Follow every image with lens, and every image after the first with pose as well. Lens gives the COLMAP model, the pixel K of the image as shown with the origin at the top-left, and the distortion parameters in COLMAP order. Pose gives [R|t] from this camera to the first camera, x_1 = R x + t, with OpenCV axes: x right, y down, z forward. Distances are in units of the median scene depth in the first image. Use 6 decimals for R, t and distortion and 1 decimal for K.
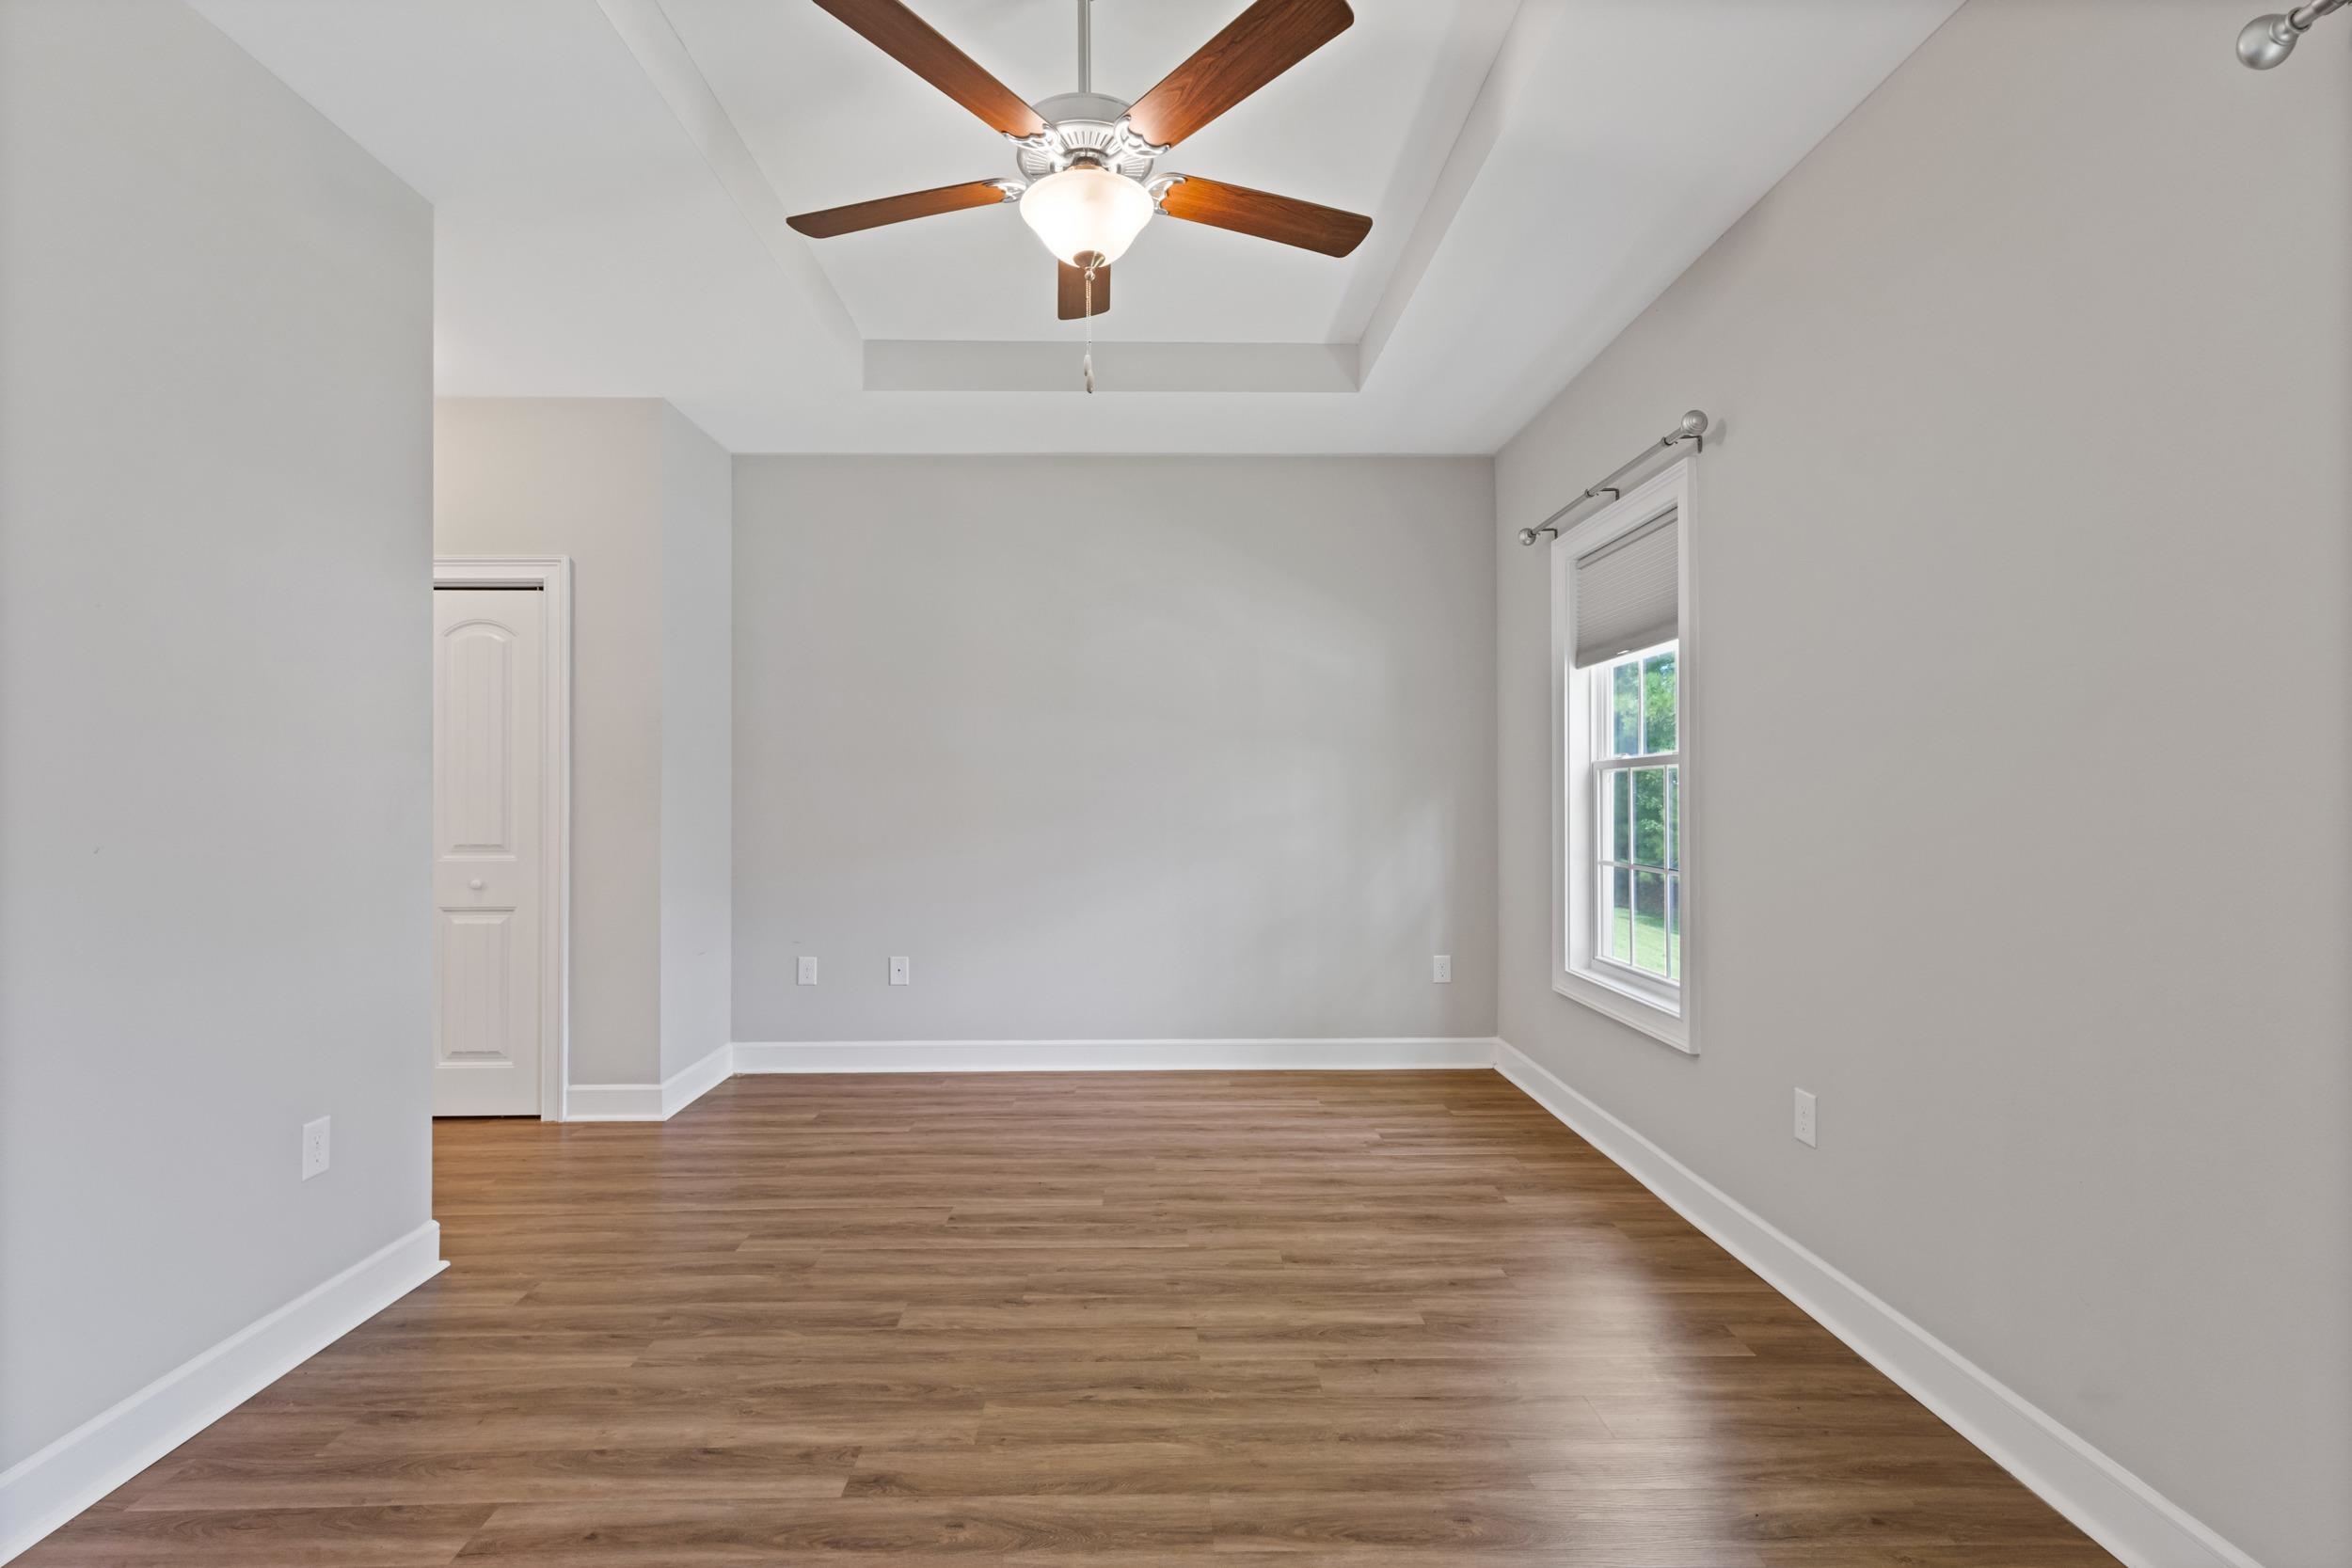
lens RADIAL K [[1096.0, 0, 1161.9], [0, 1096.0, 778.1], [0, 0, 1]] dist [0.000480, 0.002522]
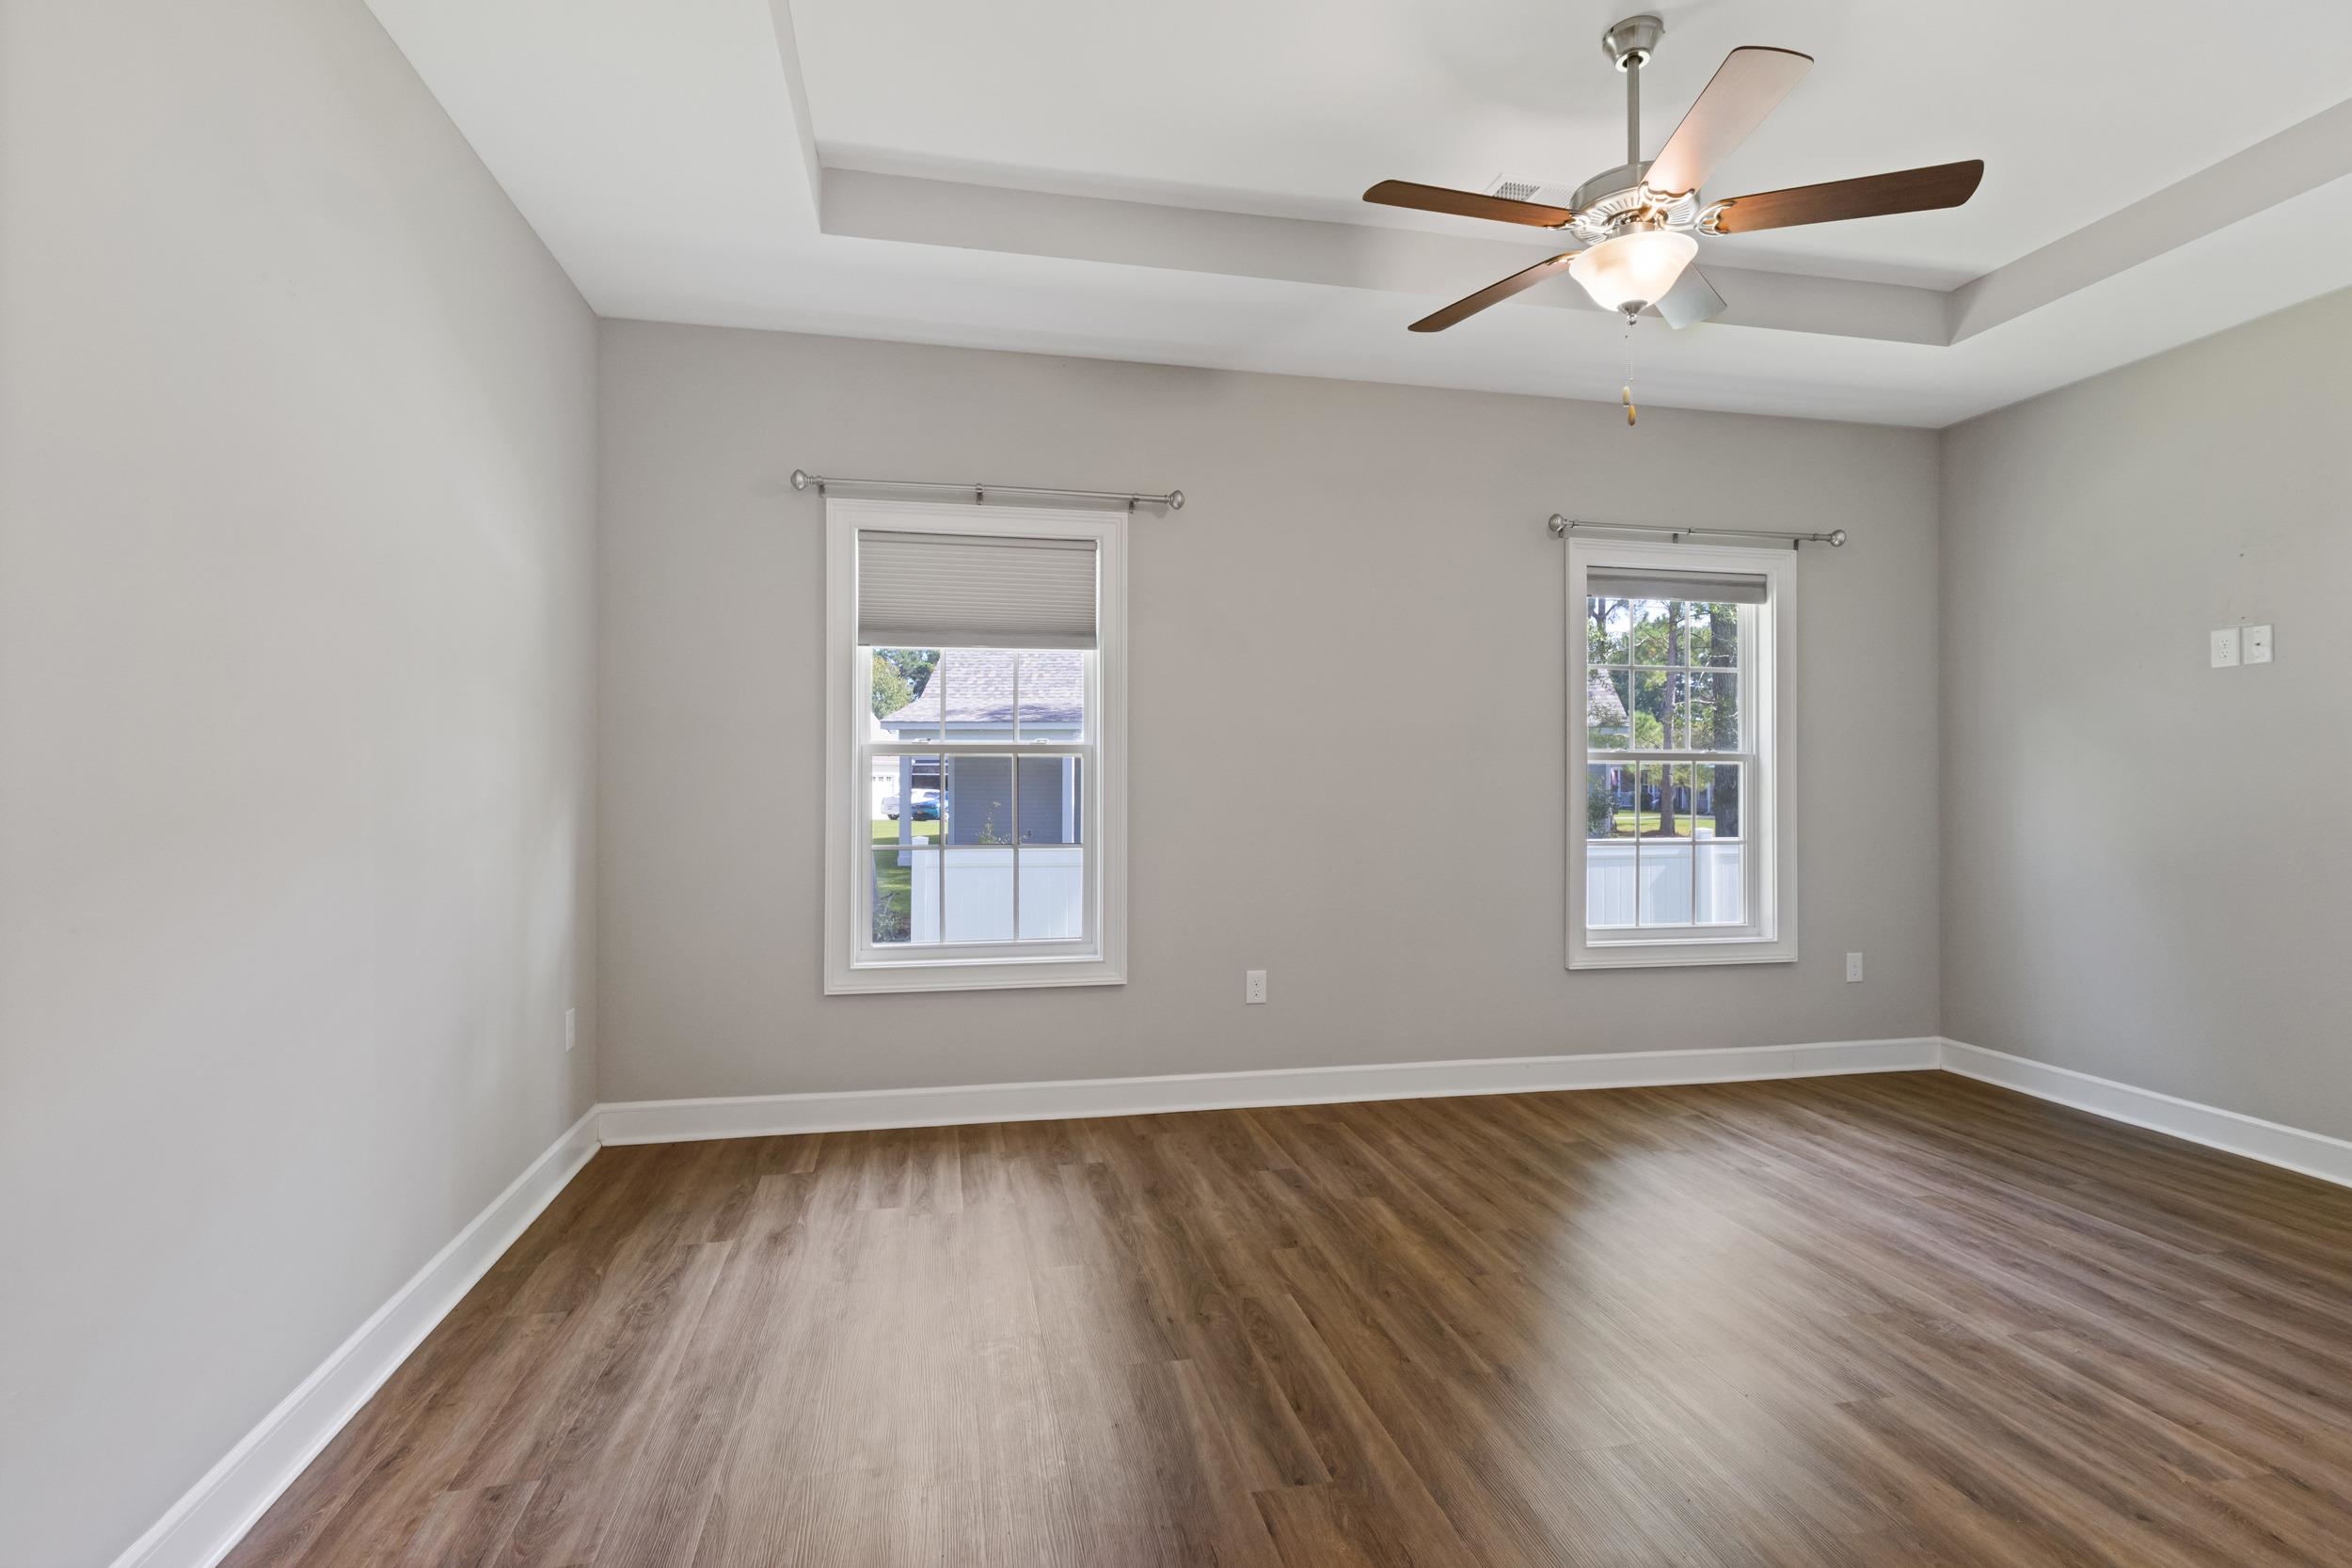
lens RADIAL K [[1094.3, 0, 1164.8], [0, 1094.3, 773.8], [0, 0, 1]] dist [0.002003, 0.000417]
pose [[-0.189428, 0.008520, 0.981858, -0.766960], [-0.018963, 0.999744, -0.012333, 0.023147], [-0.981712, -0.020955, -0.189218, 1.191380]]
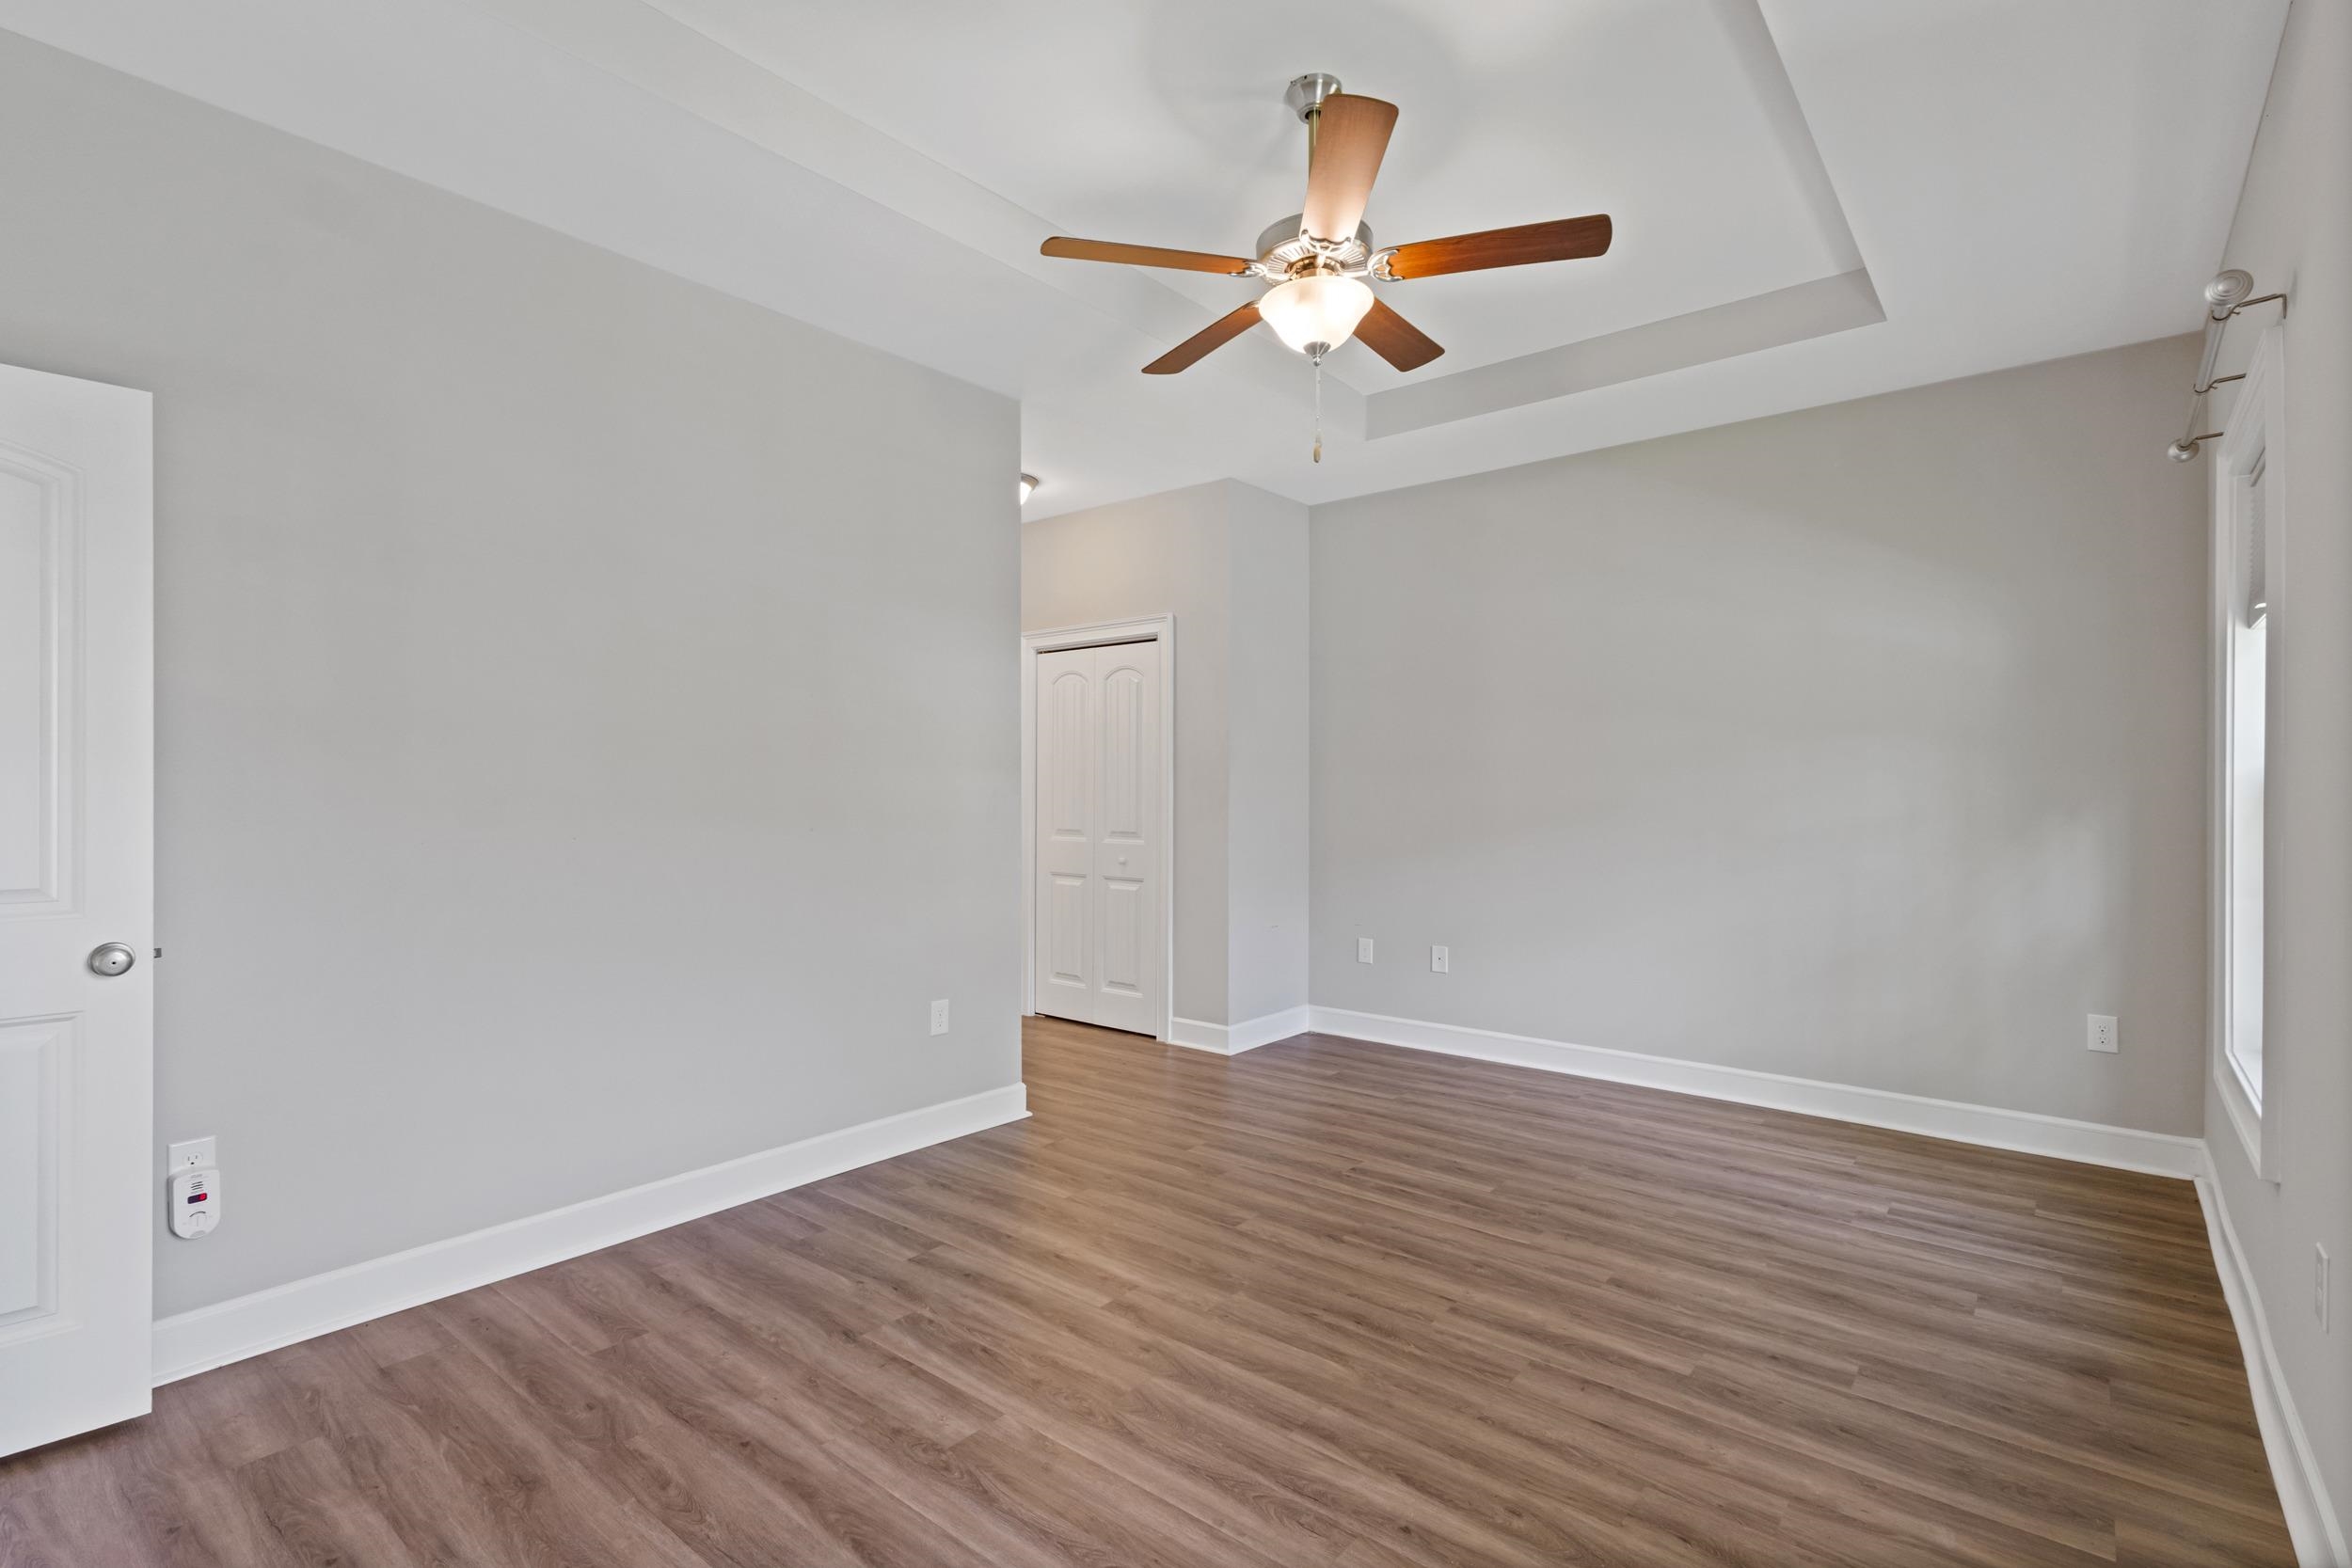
lens RADIAL K [[1096.0, 0, 1161.9], [0, 1096.0, 778.1], [0, 0, 1]] dist [0.000480, 0.002522]
pose [[0.754716, -0.002081, -0.656048, 0.411367], [0.005021, 0.999984, 0.002605, -0.012236], [0.656032, -0.005260, 0.754714, 0.002683]]
